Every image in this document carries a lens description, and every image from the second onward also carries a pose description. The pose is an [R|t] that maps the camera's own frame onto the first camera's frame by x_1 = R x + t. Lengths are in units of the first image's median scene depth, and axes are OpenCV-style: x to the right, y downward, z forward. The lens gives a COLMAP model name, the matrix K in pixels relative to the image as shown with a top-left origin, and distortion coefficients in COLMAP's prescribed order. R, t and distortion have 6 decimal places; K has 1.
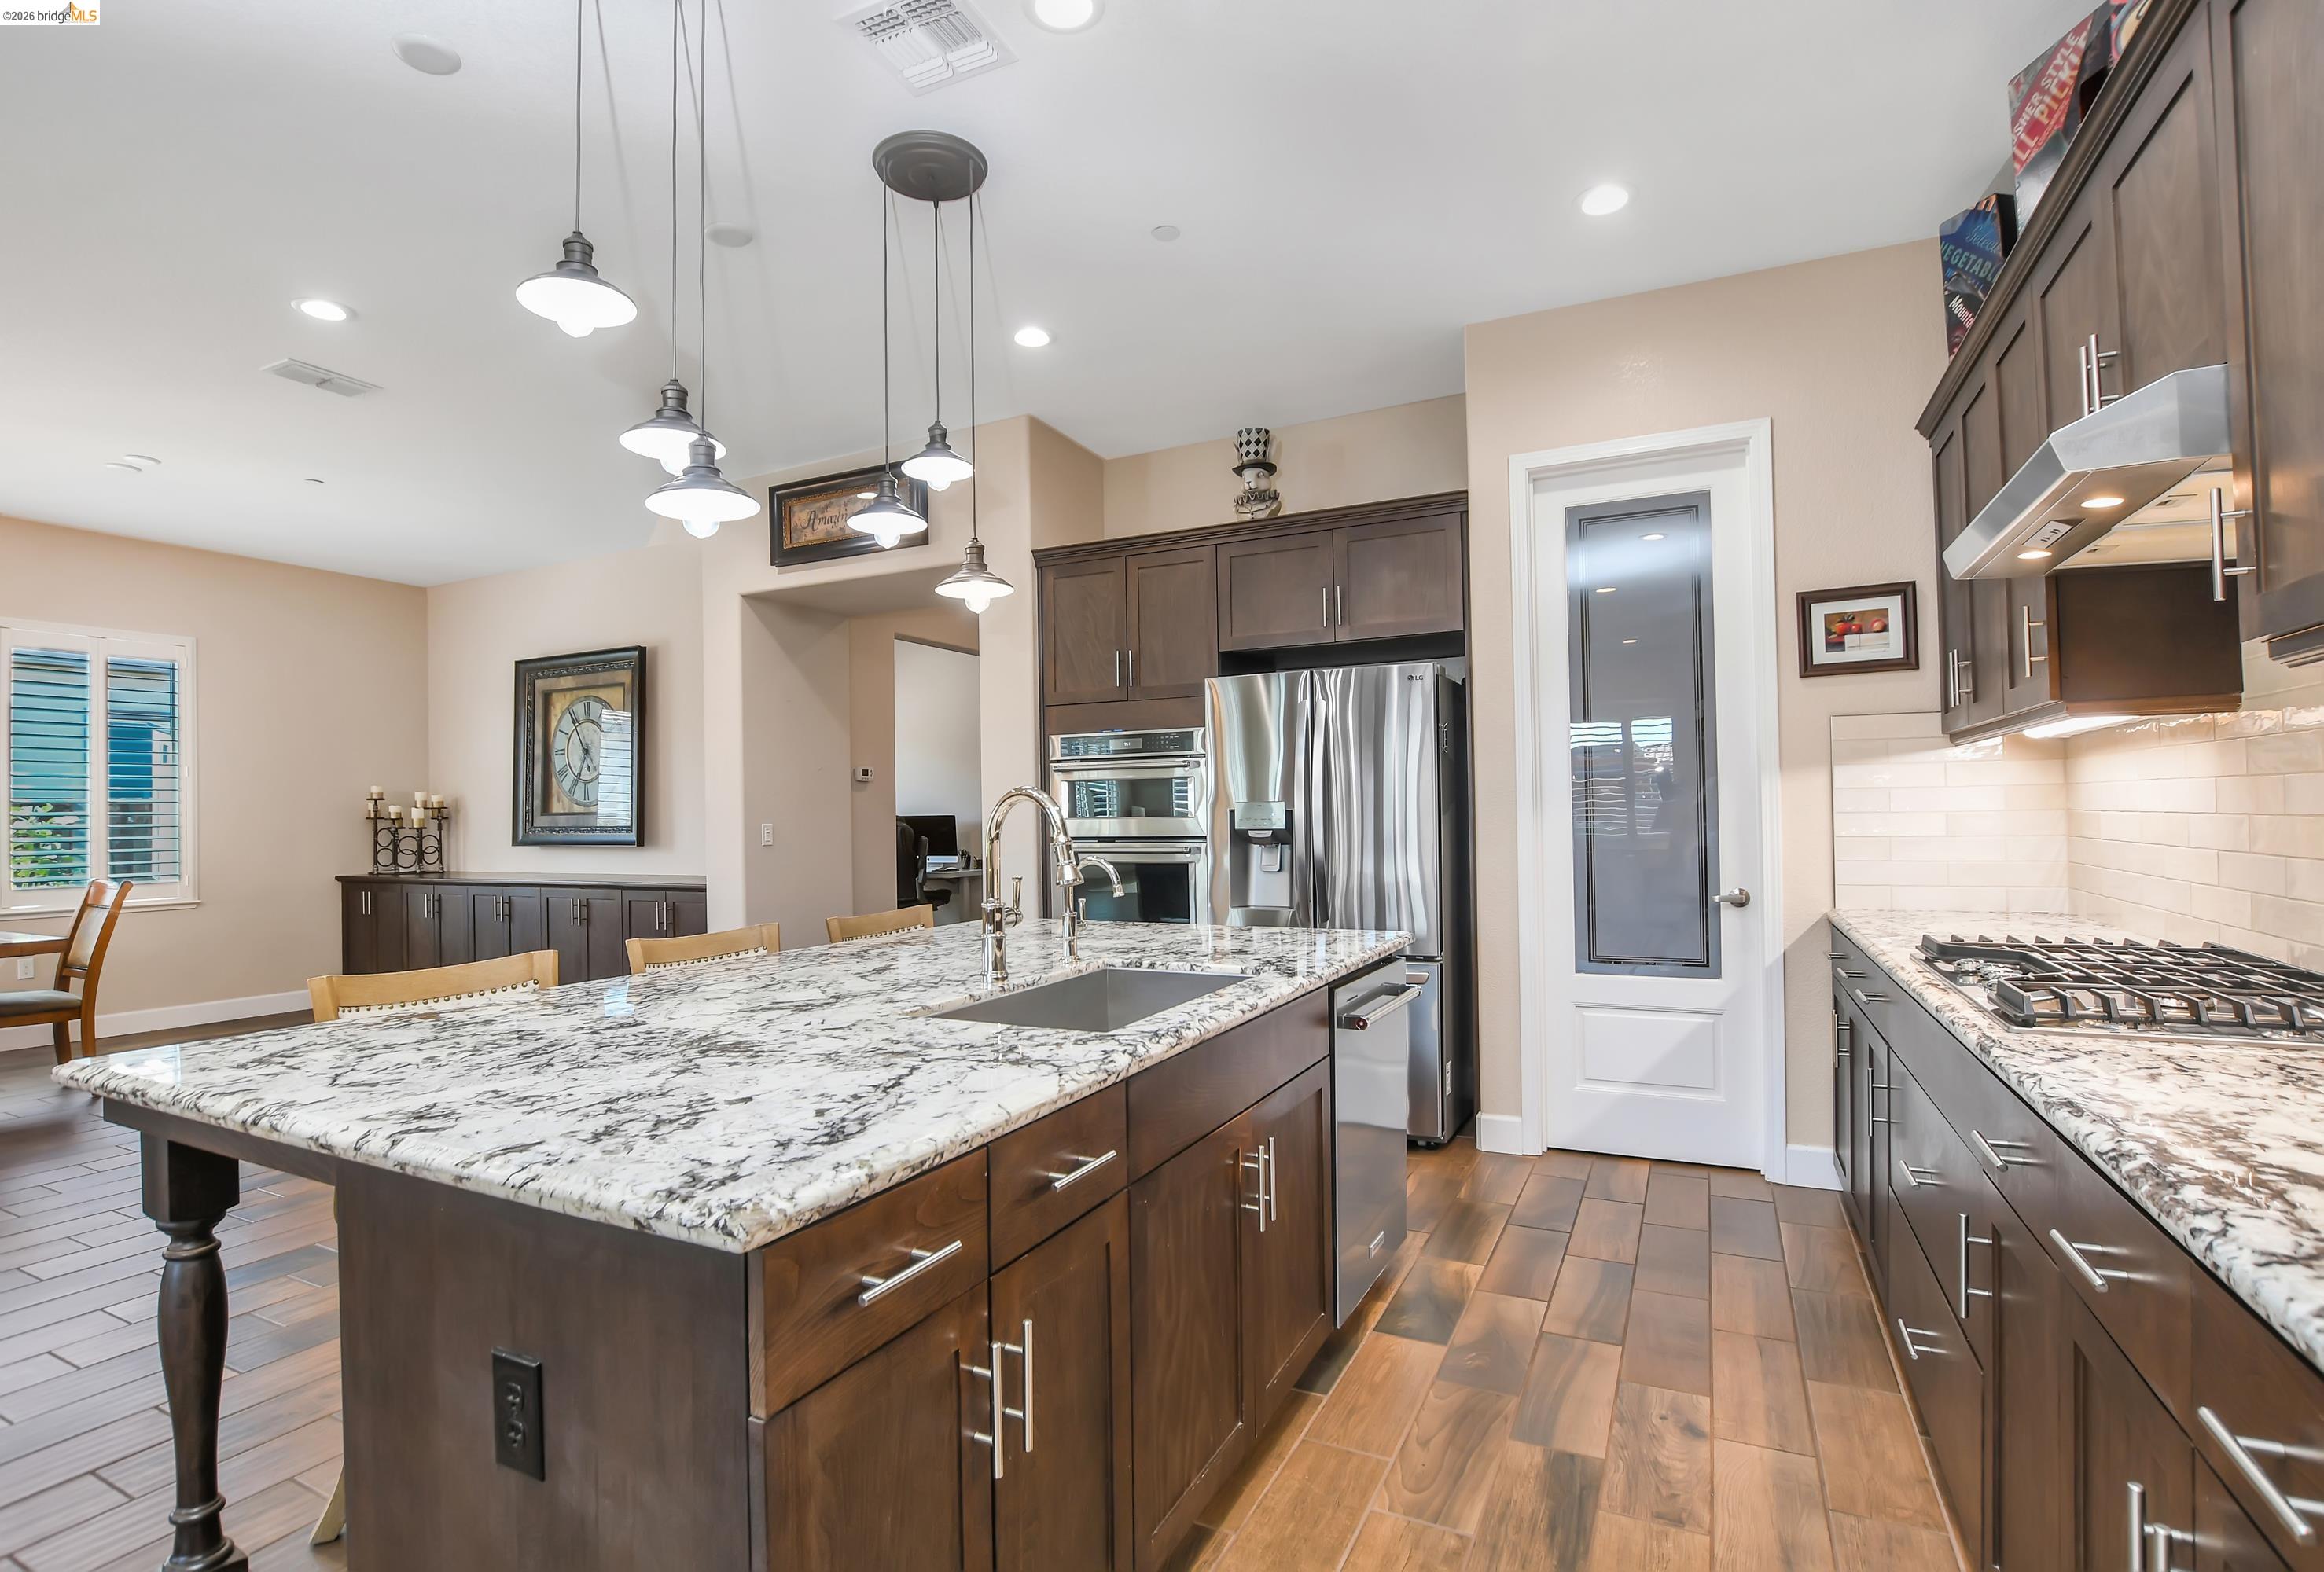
lens RADIAL K [[1051.7, 0, 1162.0], [0, 1051.7, 786.0], [0, 0, 1]] dist [-0.000279, -0.000042]
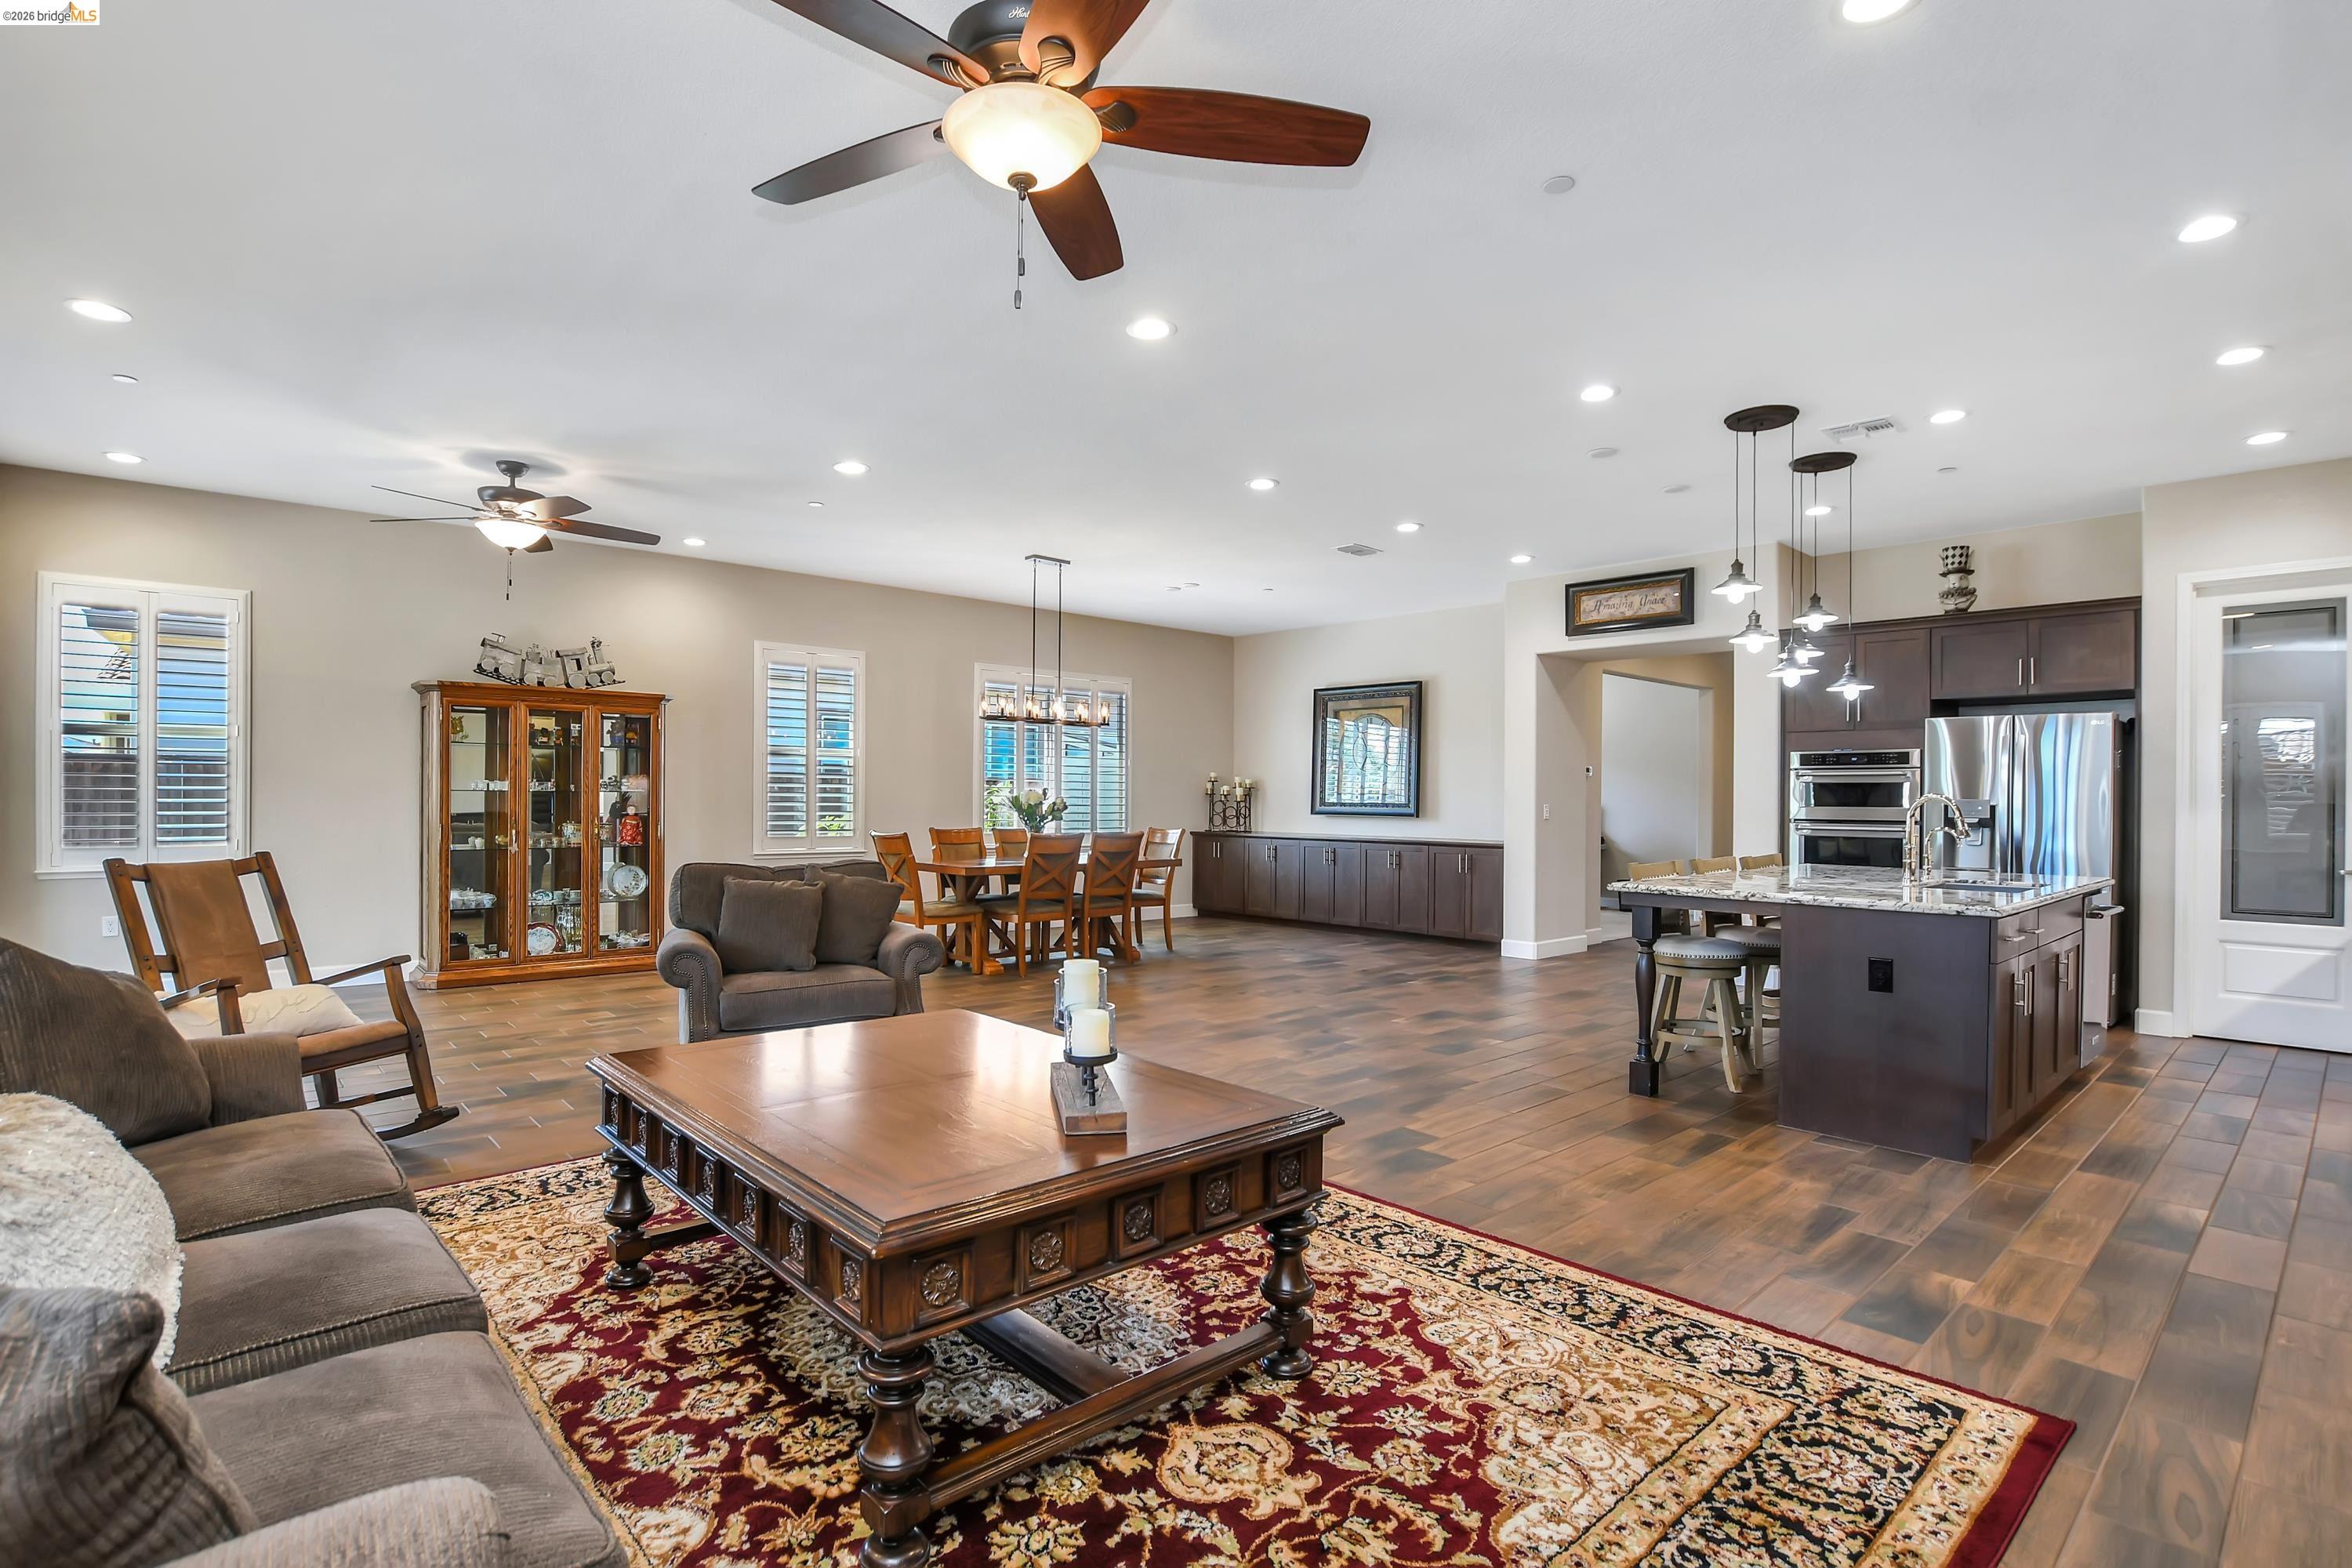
lens RADIAL K [[1095.5, 0, 1176.0], [0, 1095.5, 784.0], [0, 0, 1]] dist [-0.029356, 0.006402]
pose [[0.945757, 0.010078, -0.324720, -0.450812], [0.000667, 0.999456, 0.032963, -0.056276], [0.324875, -0.031392, 0.945236, -0.793751]]
